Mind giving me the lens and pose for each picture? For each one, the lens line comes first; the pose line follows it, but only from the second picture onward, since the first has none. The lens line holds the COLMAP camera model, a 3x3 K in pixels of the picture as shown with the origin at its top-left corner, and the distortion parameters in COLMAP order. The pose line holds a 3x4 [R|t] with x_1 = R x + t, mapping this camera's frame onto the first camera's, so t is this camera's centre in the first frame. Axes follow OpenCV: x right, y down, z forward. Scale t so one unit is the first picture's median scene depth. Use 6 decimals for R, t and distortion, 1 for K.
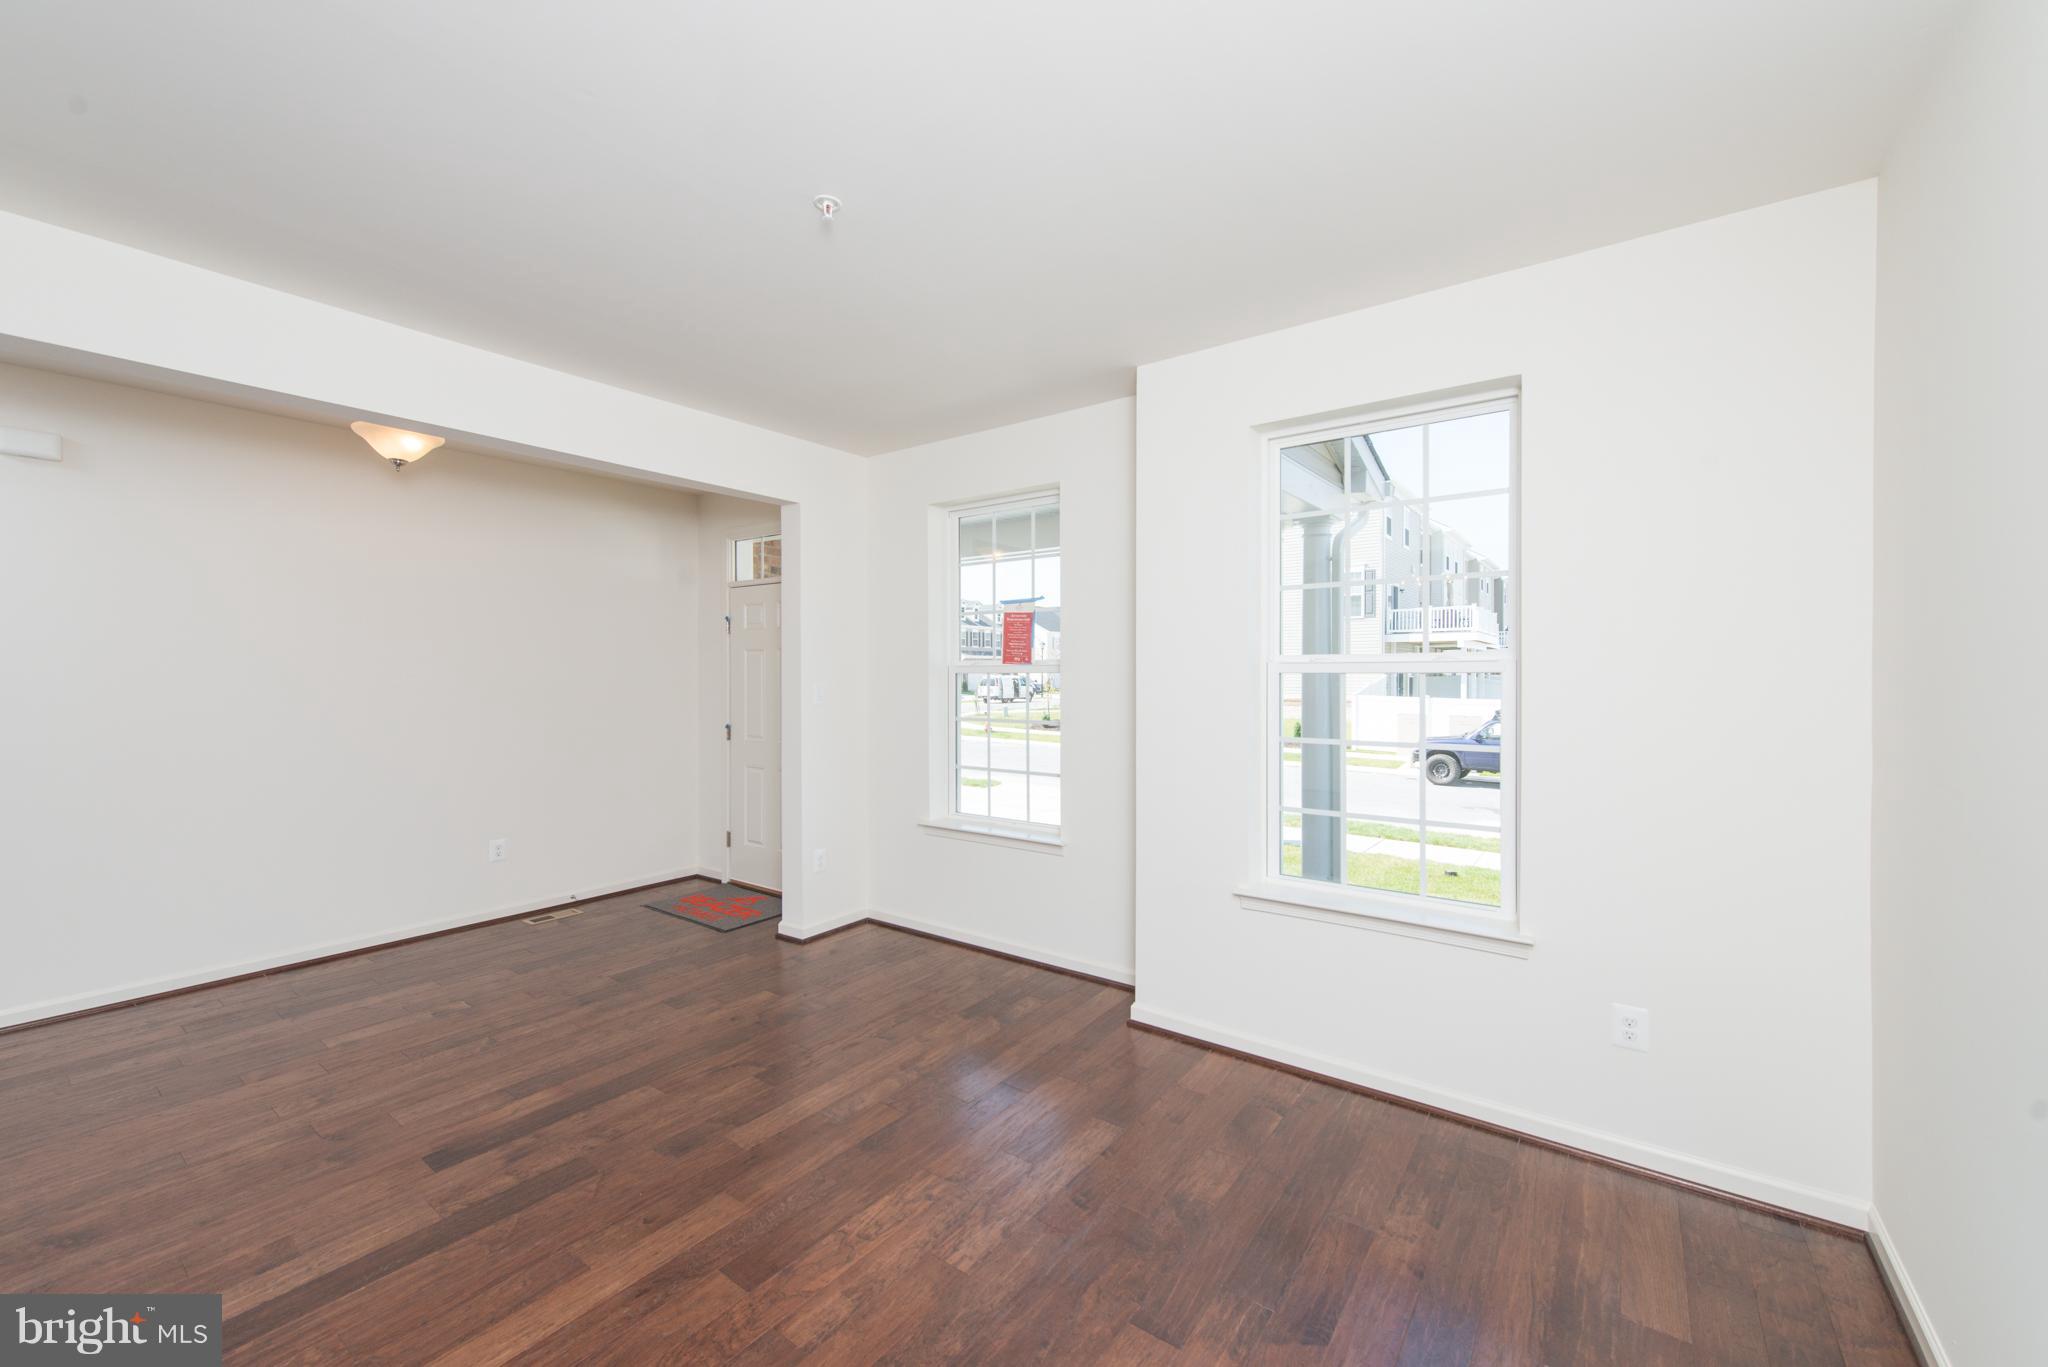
lens RADIAL K [[807.9, 0, 1023.4], [0, 807.9, 681.0], [0, 0, 1]] dist [0.005338, -0.000548]
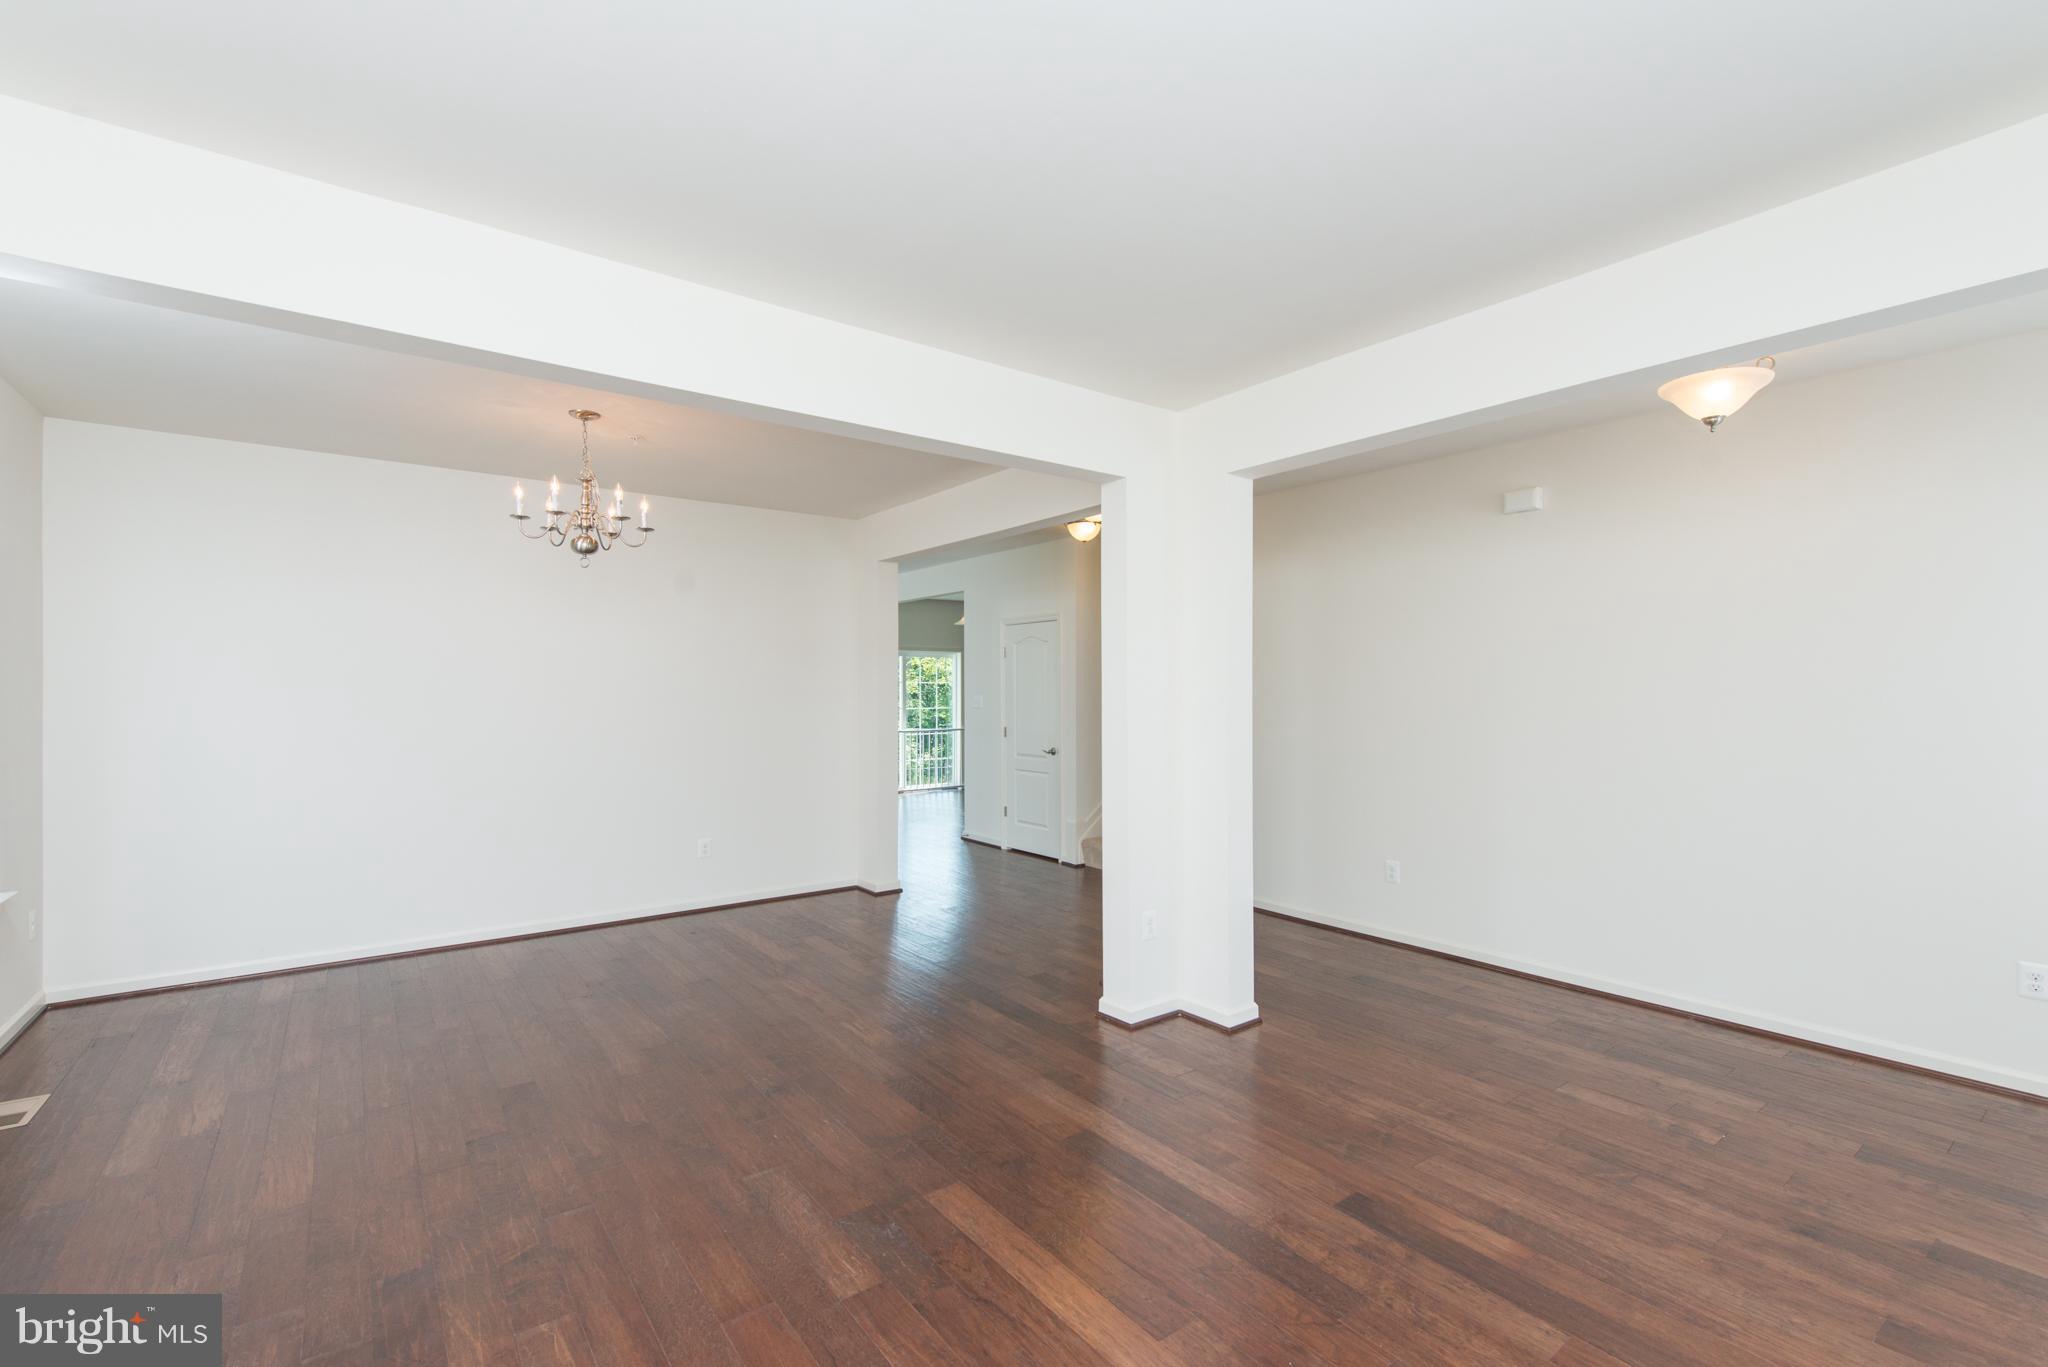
lens RADIAL K [[885.3, 0, 1023.8], [0, 885.3, 683.6], [0, 0, 1]] dist [0.000366, -0.000297]
pose [[-0.283748, -0.006072, -0.958880, 0.289442], [-0.005424, 0.999974, -0.004727, -0.005362], [0.958884, 0.003859, -0.283773, 0.701421]]
